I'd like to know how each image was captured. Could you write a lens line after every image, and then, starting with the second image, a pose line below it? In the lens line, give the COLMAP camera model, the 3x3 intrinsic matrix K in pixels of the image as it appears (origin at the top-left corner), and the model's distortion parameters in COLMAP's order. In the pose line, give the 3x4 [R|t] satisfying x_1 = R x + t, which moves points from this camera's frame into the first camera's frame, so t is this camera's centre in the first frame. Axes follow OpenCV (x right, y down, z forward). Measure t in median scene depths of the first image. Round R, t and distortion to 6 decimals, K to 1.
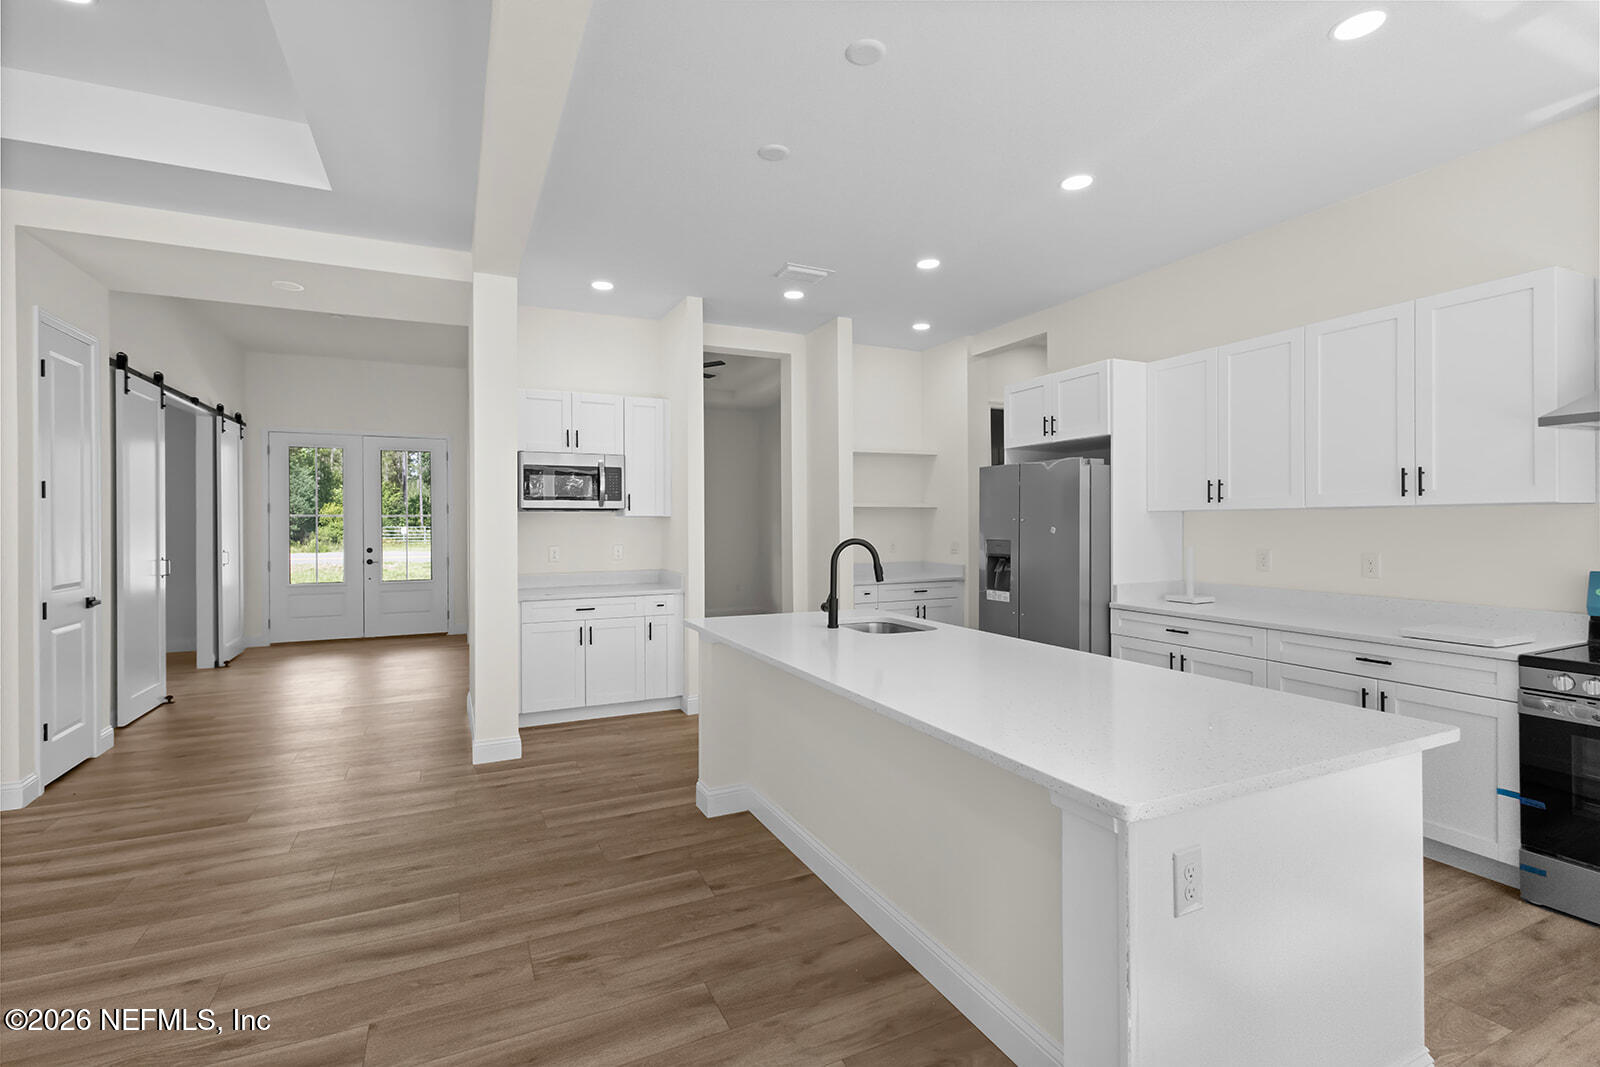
lens RADIAL K [[735.2, 0, 792.4], [0, 735.2, 529.3], [0, 0, 1]] dist [0.006878, 0.000777]
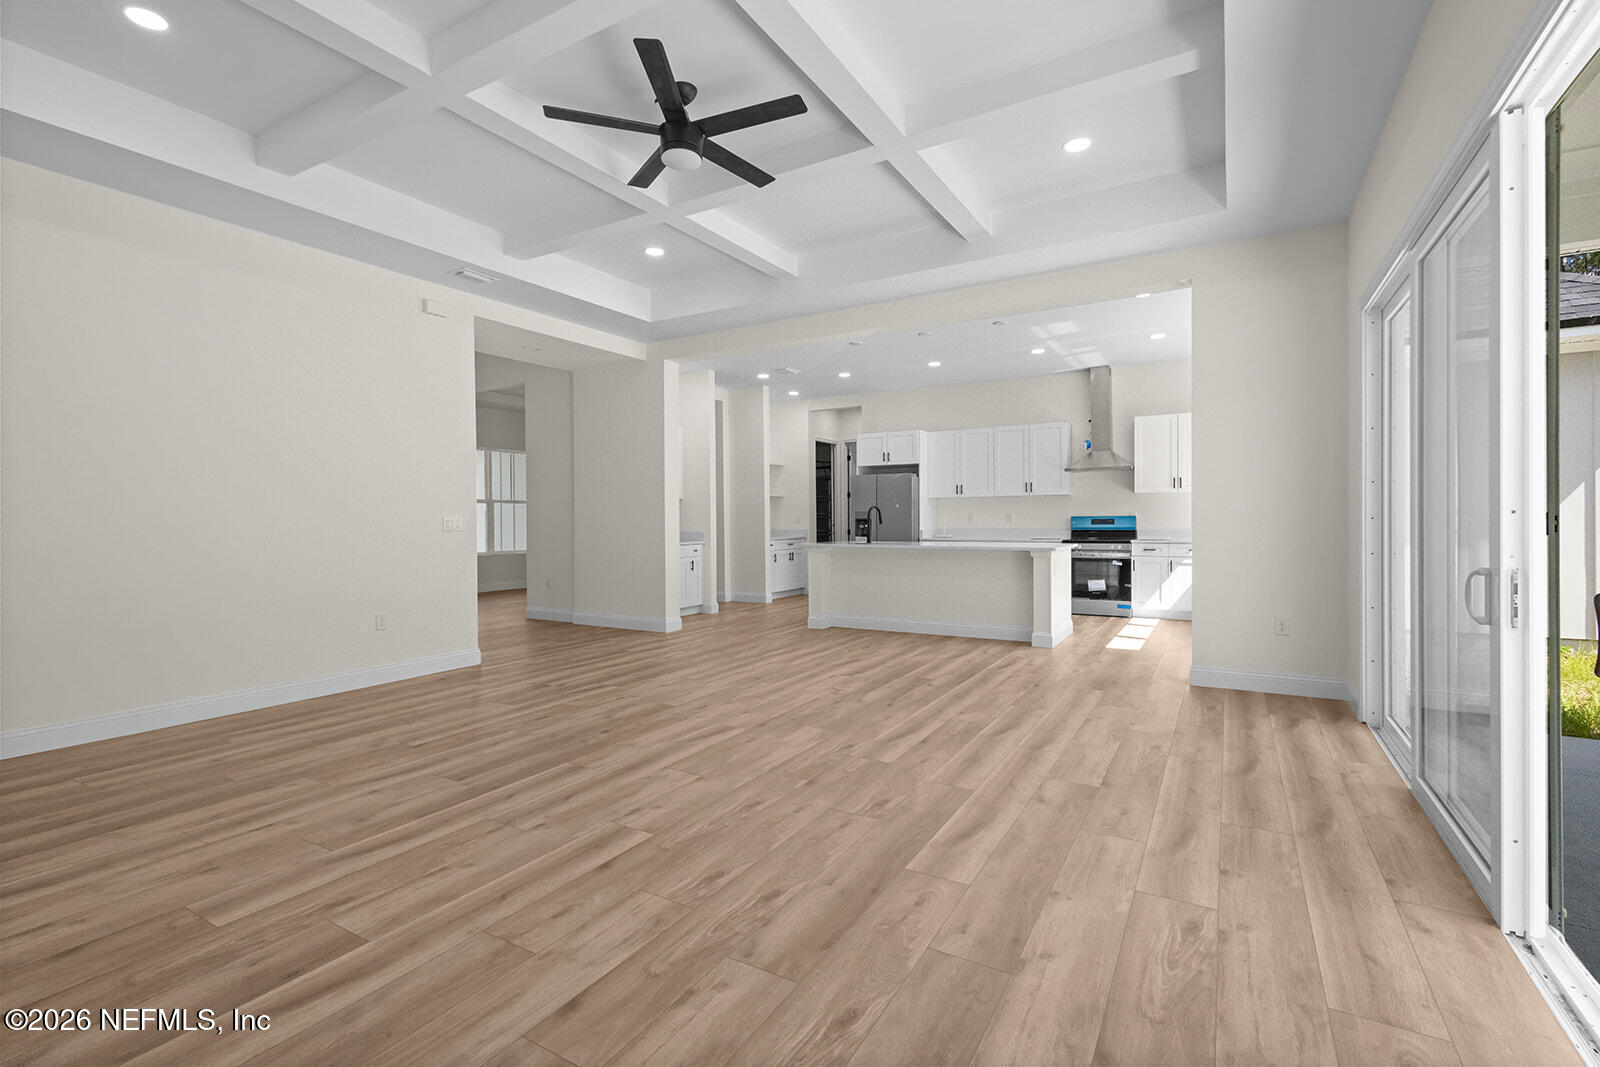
lens RADIAL K [[735.2, 0, 802.9], [0, 735.2, 523.3], [0, 0, 1]] dist [0.006878, 0.000777]
pose [[0.817697, -0.006956, 0.575607, -1.237550], [0.007952, 0.999968, 0.000787, 0.053474], [-0.575594, 0.003934, 0.817726, -0.678854]]
